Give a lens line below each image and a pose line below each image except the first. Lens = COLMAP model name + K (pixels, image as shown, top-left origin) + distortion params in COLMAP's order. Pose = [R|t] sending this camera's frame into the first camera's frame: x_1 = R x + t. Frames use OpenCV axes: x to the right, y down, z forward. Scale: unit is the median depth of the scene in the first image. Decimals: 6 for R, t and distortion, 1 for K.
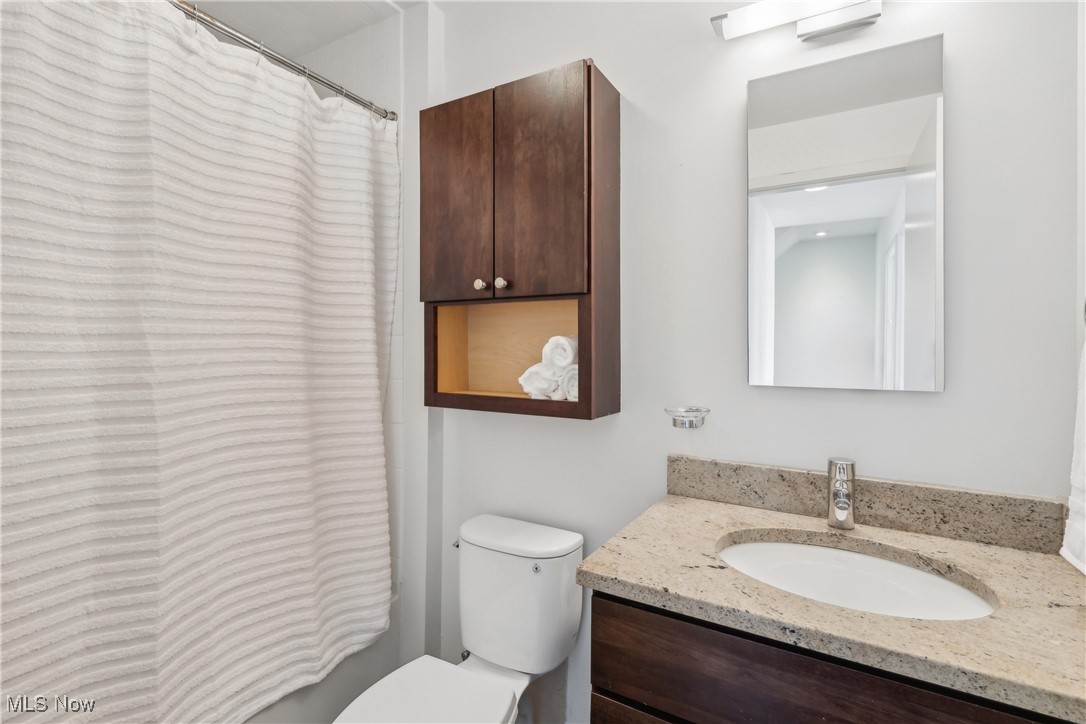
lens RADIAL K [[515.2, 0, 543.0], [0, 515.2, 362.0], [0, 0, 1]] dist [0.001340, 0.000078]
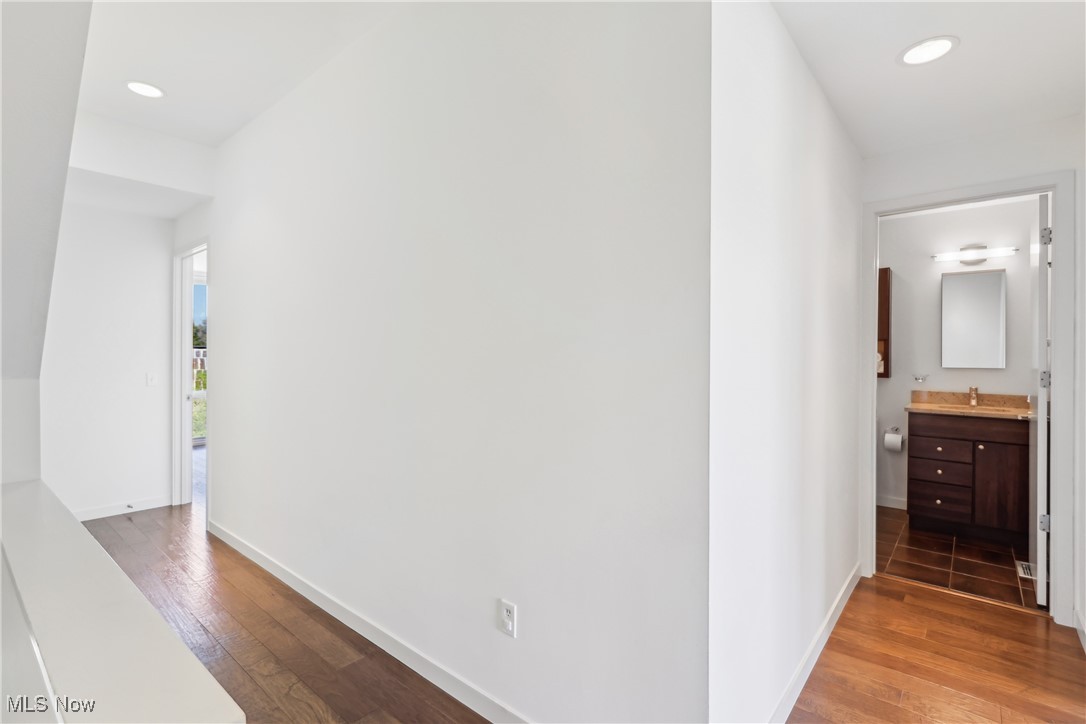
lens RADIAL K [[515.2, 0, 543.0], [0, 515.2, 362.0], [0, 0, 1]] dist [0.001340, 0.000078]
pose [[0.986898, 0.004135, -0.161290, -1.702940], [-0.003232, 0.999978, 0.005862, -0.002052], [0.161310, -0.005263, 0.986890, -2.859415]]
